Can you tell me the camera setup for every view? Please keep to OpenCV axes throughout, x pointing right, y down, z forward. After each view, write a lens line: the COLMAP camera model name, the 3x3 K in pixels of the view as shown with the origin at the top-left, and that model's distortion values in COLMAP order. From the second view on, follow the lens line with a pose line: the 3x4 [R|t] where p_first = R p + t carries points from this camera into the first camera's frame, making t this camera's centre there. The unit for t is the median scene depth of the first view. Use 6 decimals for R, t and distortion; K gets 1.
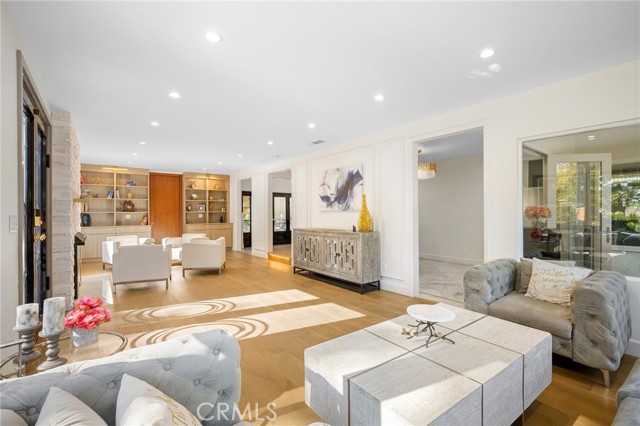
lens RADIAL K [[285.0, 0, 320.0], [0, 285.0, 213.0], [0, 0, 1]] dist [-0.001274, -0.000164]
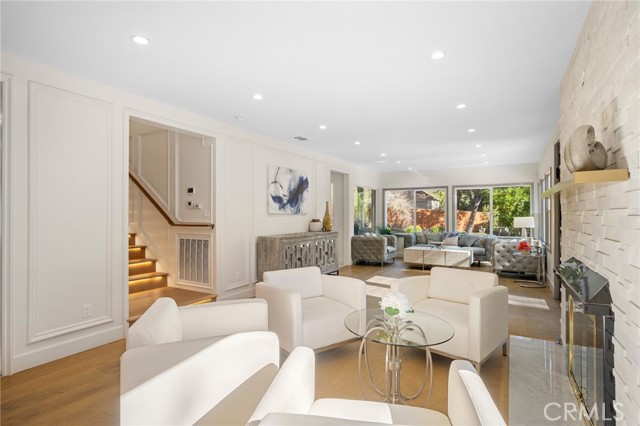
lens RADIAL K [[331.7, 0, 320.0], [0, 331.7, 213.0], [0, 0, 1]] dist [0.000168, -0.000065]
pose [[-0.379177, 0.008867, 0.925282, -0.677270], [0.003518, 0.999961, -0.008141, -0.000950], [-0.925318, 0.000169, -0.379193, 0.903043]]
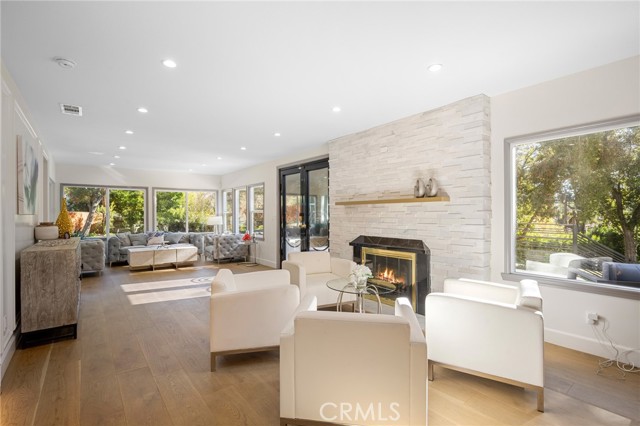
lens RADIAL K [[301.3, 0, 320.0], [0, 301.3, 213.0], [0, 0, 1]] dist [0.004334, 0.000088]
pose [[-0.999954, 0.009300, -0.002482, -0.384779], [0.009305, 0.999955, -0.001729, -0.002790], [0.002466, -0.001752, -0.999995, 1.130643]]
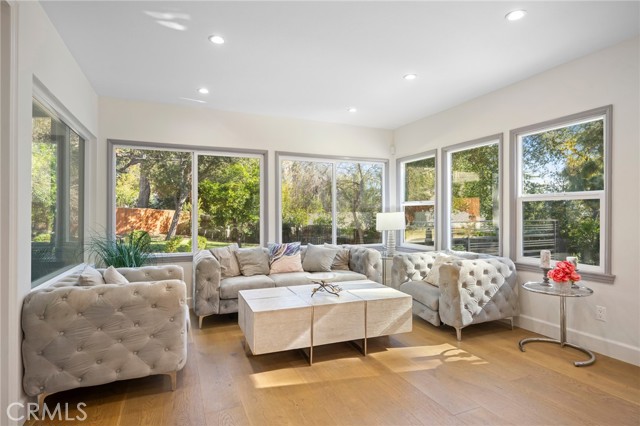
lens RADIAL K [[337.3, 0, 320.9], [0, 337.3, 213.9], [0, 0, 1]] dist [-0.002738, -0.000504]
pose [[-0.968270, 0.007579, 0.249793, -0.006405], [0.007589, 0.999971, -0.000923, 0.007672], [-0.249793, 0.001002, -0.968299, 0.589631]]
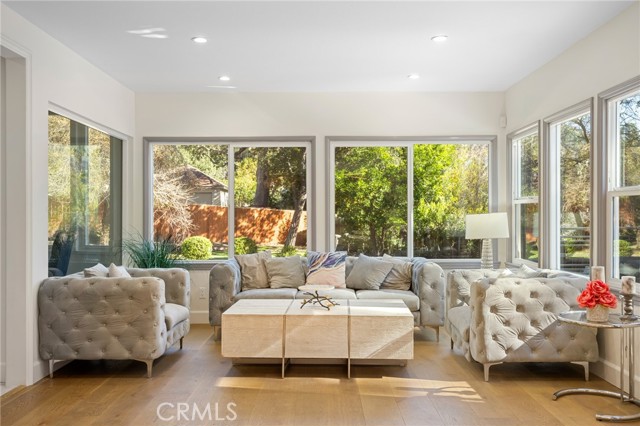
lens RADIAL K [[560.0, 0, 320.5], [0, 560.0, 219.8], [0, 0, 1]] dist [-0.002399, 0.002537]
pose [[-0.787772, 0.003373, 0.615957, -0.255222], [0.007028, 0.999969, 0.003513, 0.009440], [-0.615927, 0.007096, -0.787772, 0.653223]]
